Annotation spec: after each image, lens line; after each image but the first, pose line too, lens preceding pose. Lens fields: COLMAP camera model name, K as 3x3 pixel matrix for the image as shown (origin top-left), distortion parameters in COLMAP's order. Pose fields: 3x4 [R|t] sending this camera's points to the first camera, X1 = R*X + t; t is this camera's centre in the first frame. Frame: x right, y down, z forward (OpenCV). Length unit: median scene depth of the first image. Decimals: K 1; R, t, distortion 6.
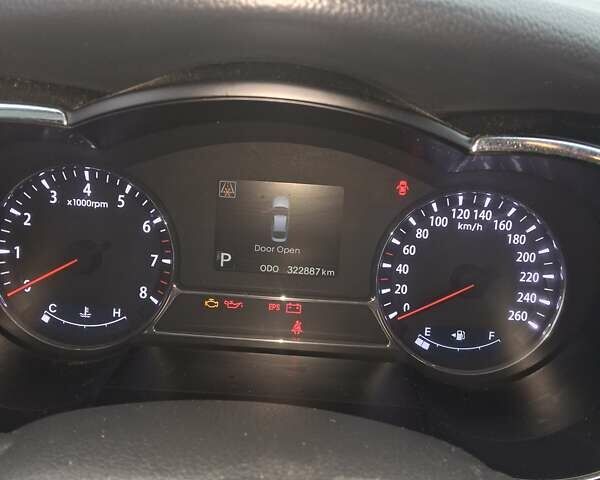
lens RADIAL K [[638.2, 0, 297.0], [0, 638.2, 234.6], [0, 0, 1]] dist [0.015658, 0.000000]
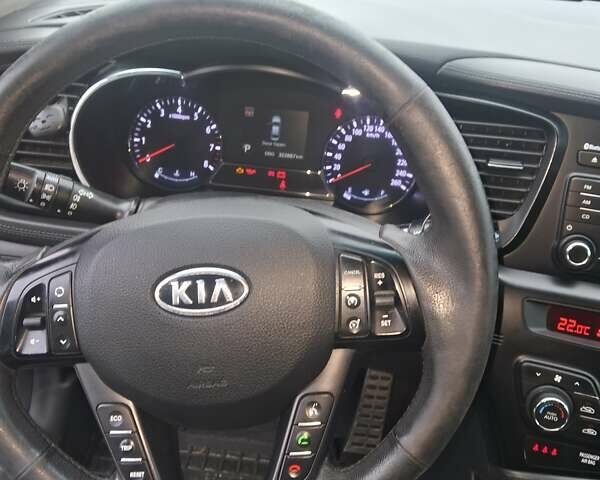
lens RADIAL K [[638.2, 0, 298.6], [0, 638.2, 246.0], [0, 0, 1]] dist [0.015658, 0.000000]
pose [[0.997174, 0.045298, -0.059935, 0.177558], [-0.039285, 0.994415, 0.097959, 0.141519], [0.064037, -0.095328, 0.993384, -0.979889]]
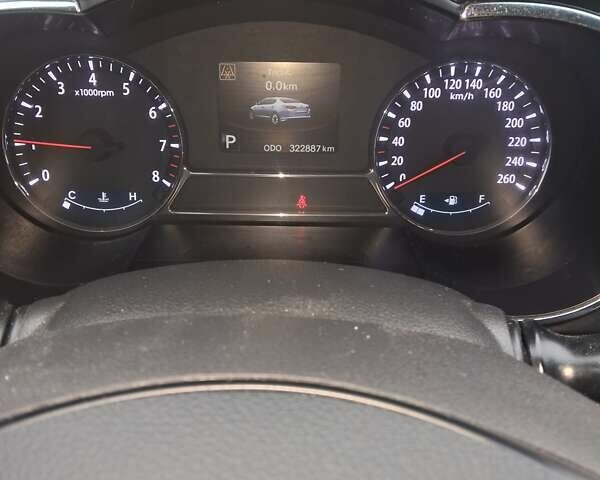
lens RADIAL K [[638.2, 0, 297.2], [0, 638.2, 238.7], [0, 0, 1]] dist [0.015658, 0.000000]
pose [[0.998572, -0.053299, 0.003571, -0.014880], [0.051828, 0.982865, 0.176890, 0.017272], [-0.012938, -0.176453, 0.984224, -0.070444]]
